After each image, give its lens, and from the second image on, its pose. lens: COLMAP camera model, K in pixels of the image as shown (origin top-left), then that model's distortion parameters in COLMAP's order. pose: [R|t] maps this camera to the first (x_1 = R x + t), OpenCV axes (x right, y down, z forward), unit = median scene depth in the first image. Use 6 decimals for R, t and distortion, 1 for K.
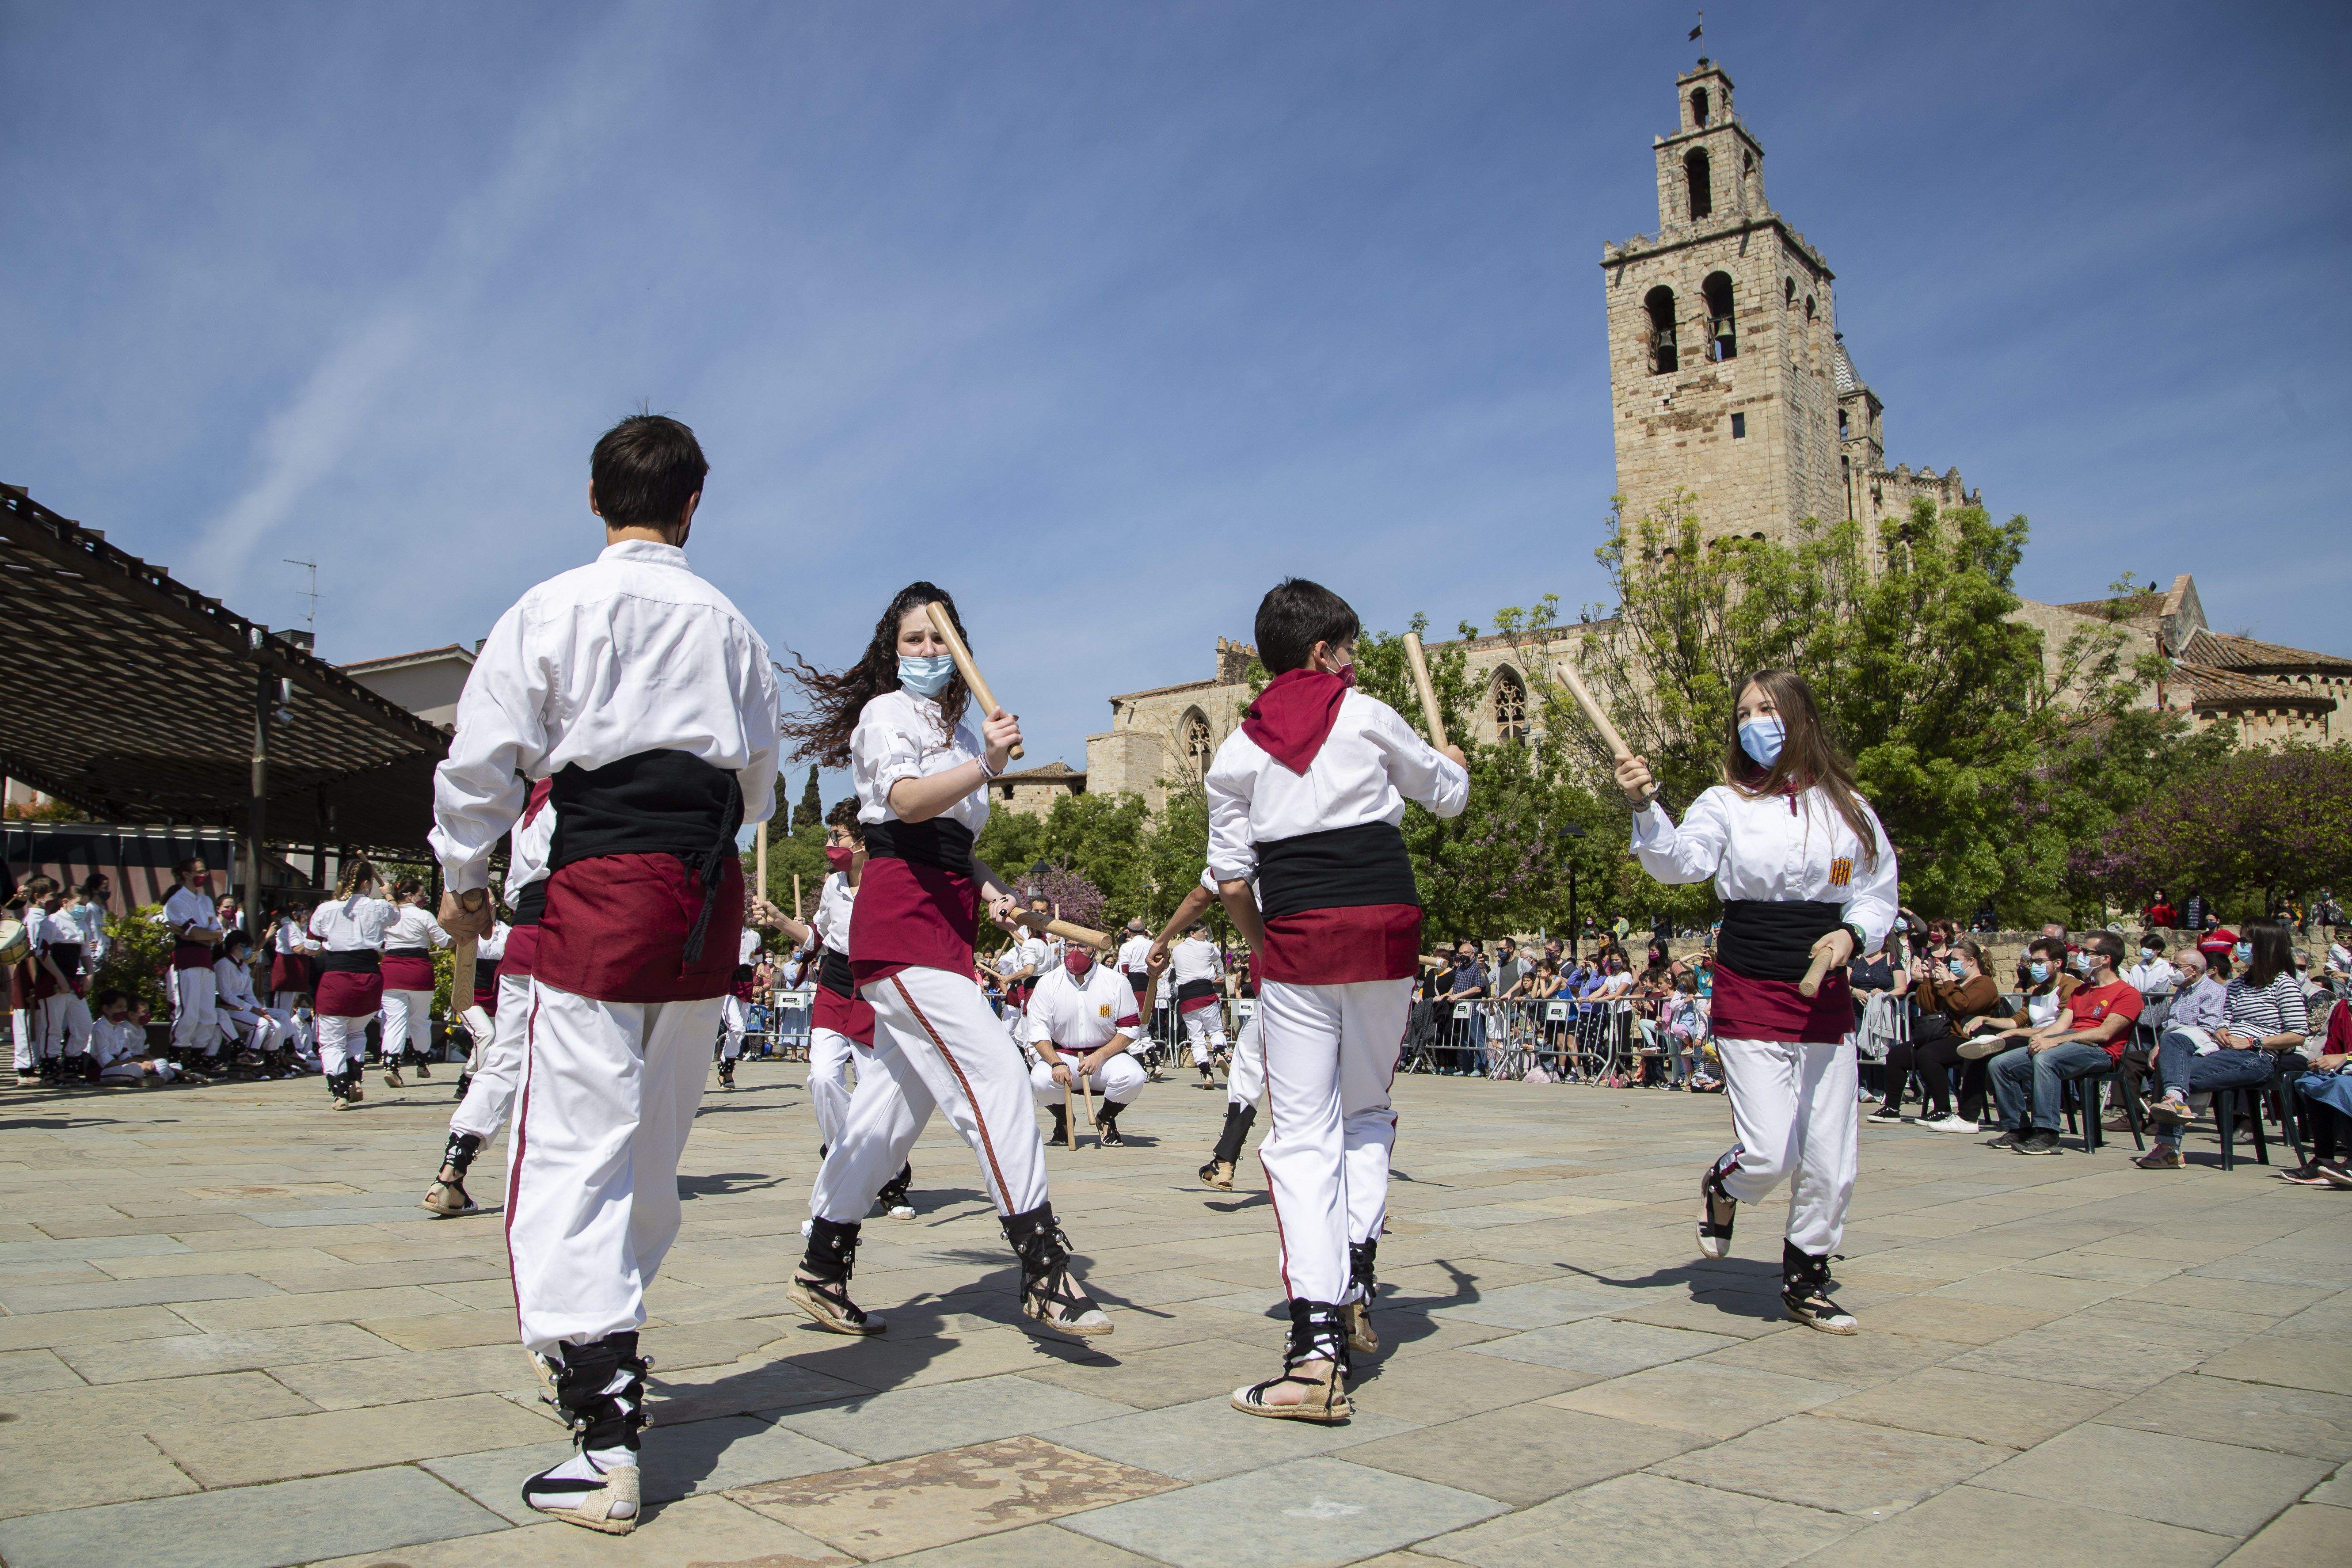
lens RADIAL K [[1714.9, 0, 1075.1], [0, 1714.9, 791.3], [0, 0, 1]] dist [-0.127377, 0.062945]
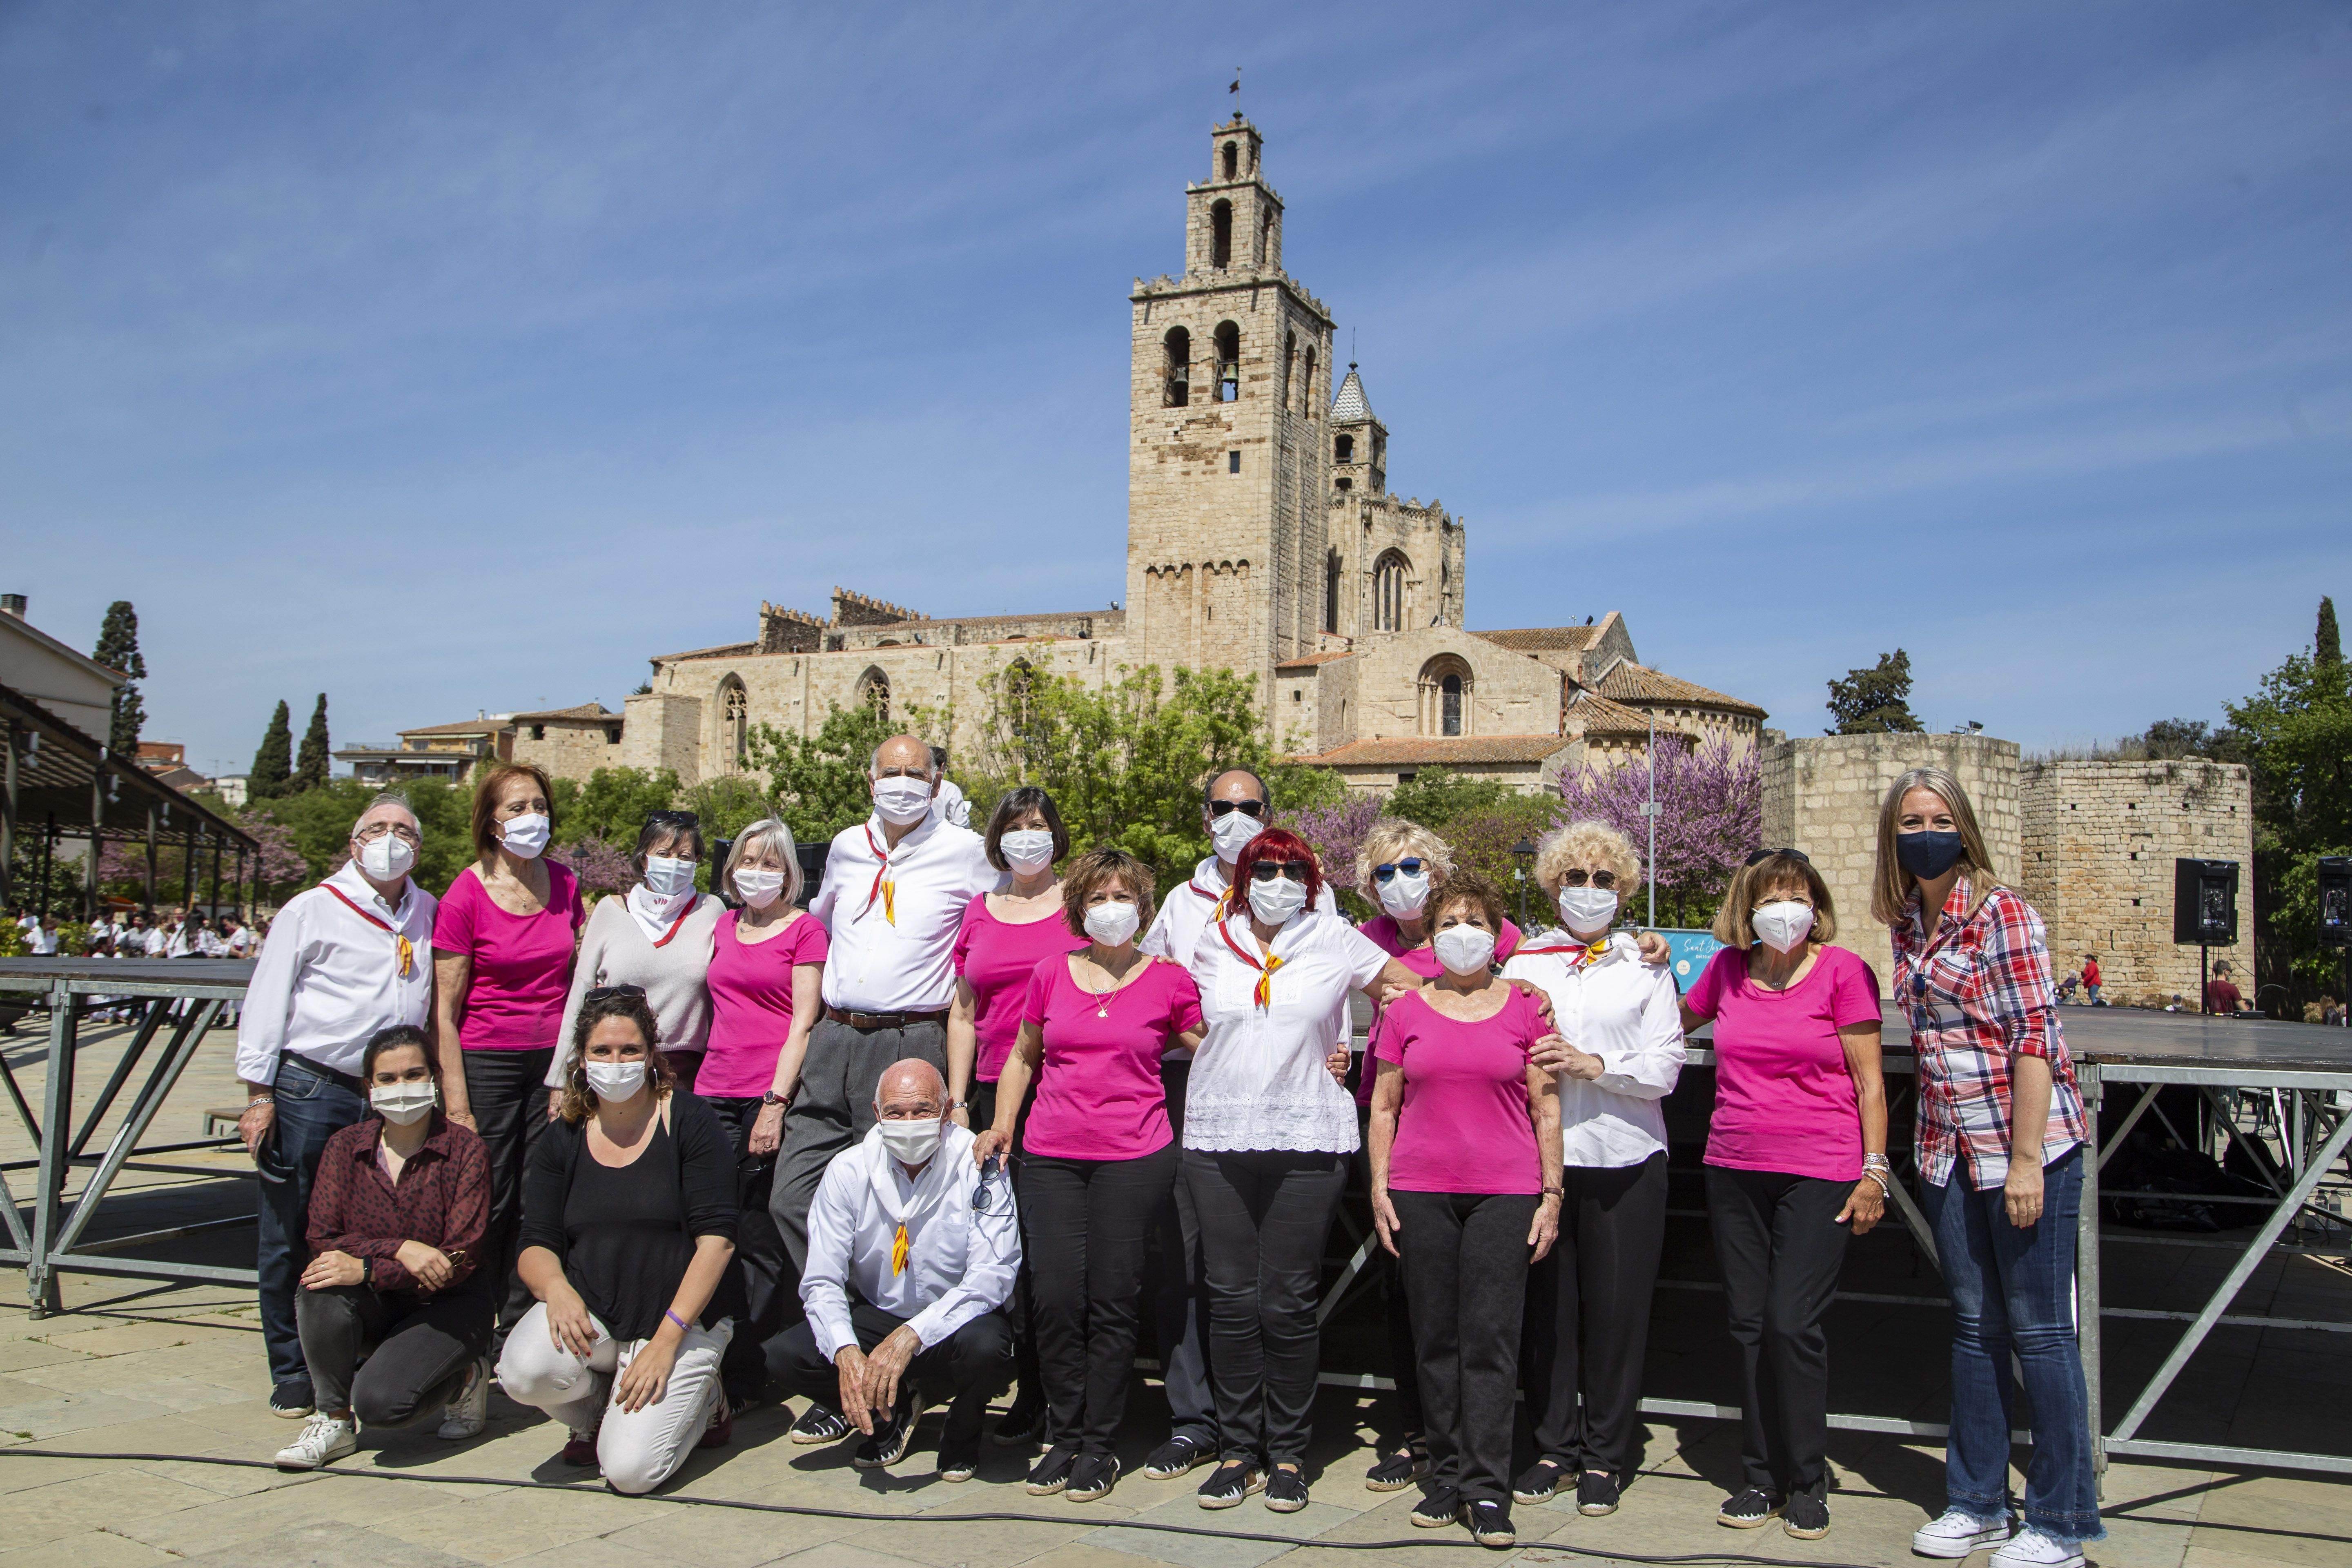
lens RADIAL K [[1938.0, 0, 1176.0], [0, 1938.0, 784.0], [0, 0, 1]] dist [-0.065178, 0.011667]
pose [[0.958071, 0.039239, 0.283833, -0.003077], [-0.049578, 0.998339, 0.029332, -0.037459], [-0.282211, -0.042174, 0.958425, -0.241085]]
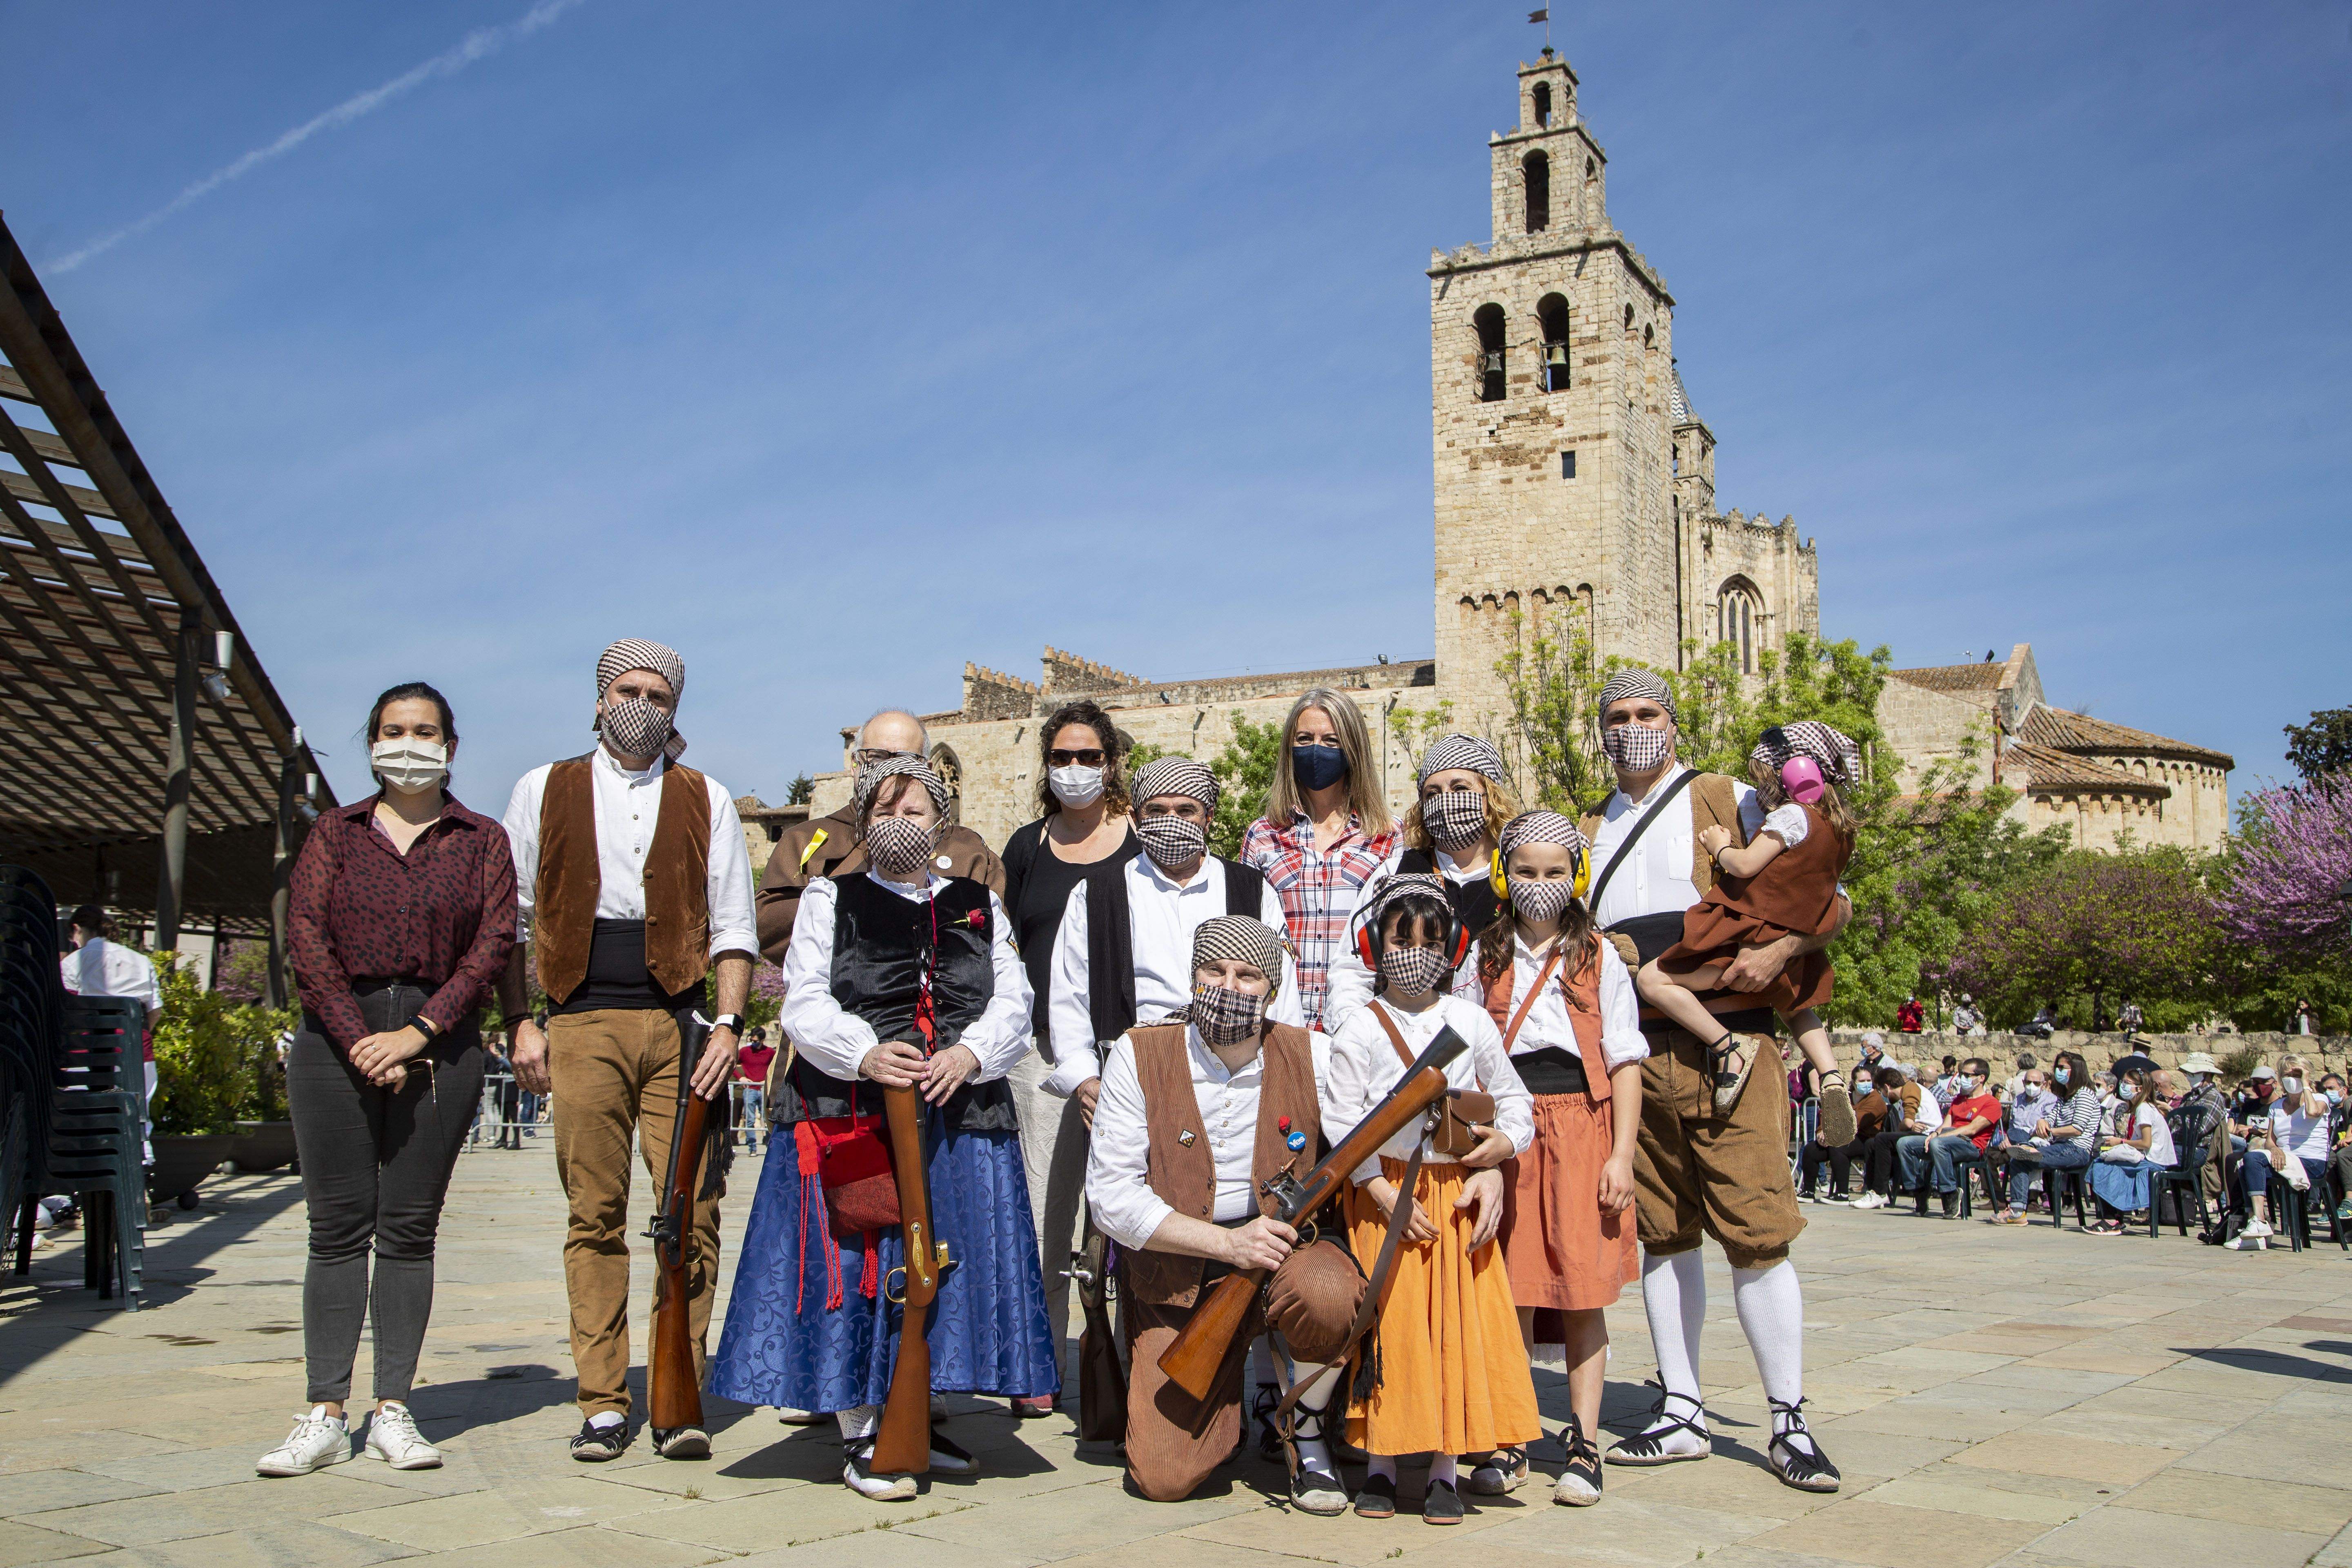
lens RADIAL K [[2119.6, 0, 1176.0], [0, 2119.6, 784.0], [0, 0, 1]] dist [-0.039773, 0.091096]
pose [[0.975951, 0.034020, 0.215321, -0.054960], [-0.029850, 0.999299, -0.022591, -0.011362], [-0.215938, 0.015620, 0.976282, -0.077424]]
